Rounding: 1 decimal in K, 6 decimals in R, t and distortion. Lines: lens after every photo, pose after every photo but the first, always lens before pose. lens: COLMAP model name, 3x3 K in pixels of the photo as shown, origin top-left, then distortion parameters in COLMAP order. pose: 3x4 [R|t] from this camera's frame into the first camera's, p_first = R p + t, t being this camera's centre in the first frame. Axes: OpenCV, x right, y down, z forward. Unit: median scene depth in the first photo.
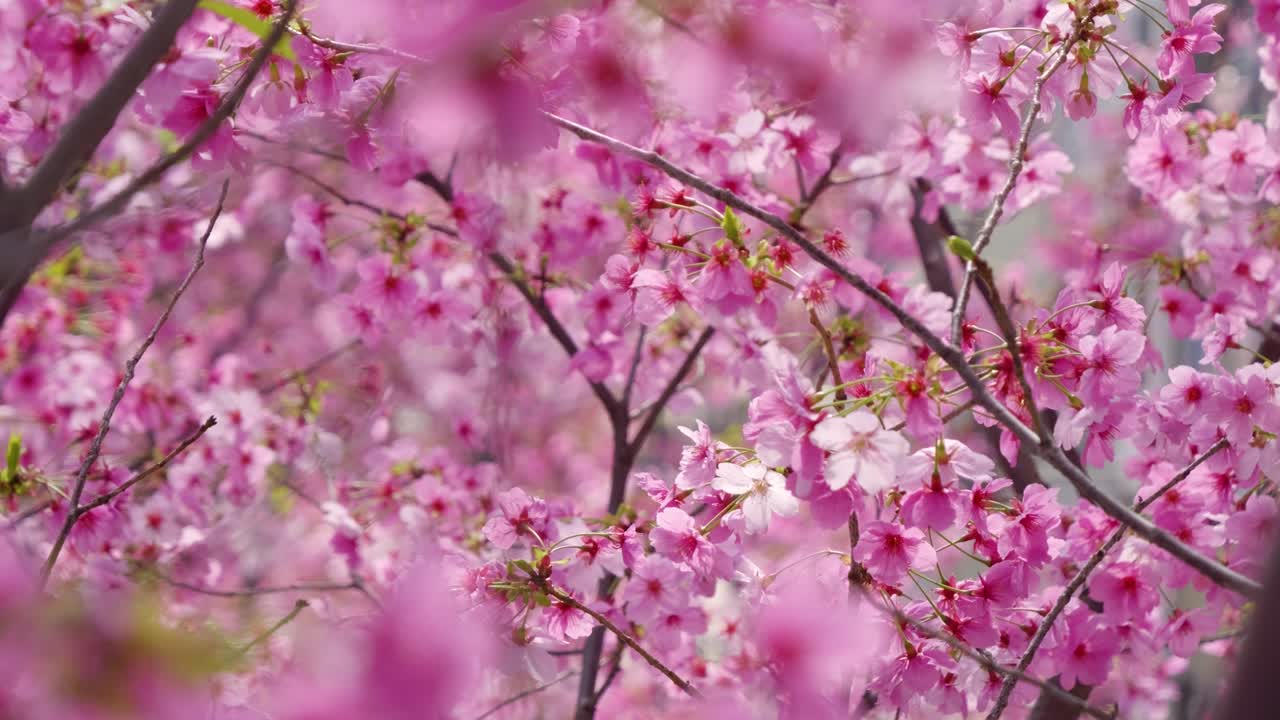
lens RADIAL K [[961.9, 0, 643.8], [0, 961.9, 361.9], [0, 0, 1]] dist [0.002416, -0.121488]
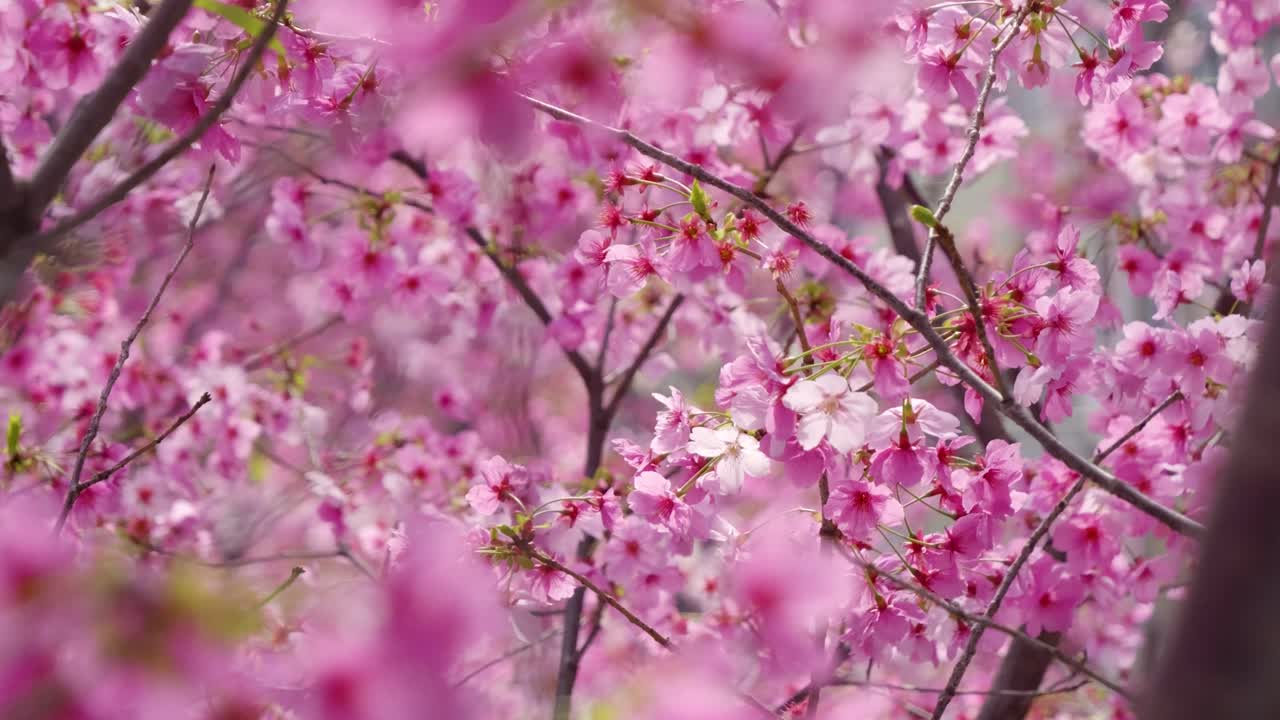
lens RADIAL K [[1073.8, 0, 640.0], [0, 1073.8, 360.0], [0, 0, 1]] dist [-0.152925, 0.001999]
pose [[0.999581, -0.022014, 0.018795, 0.001193], [0.021280, 0.999035, 0.038412, -0.011548], [-0.019622, -0.037996, 0.999085, -0.134993]]
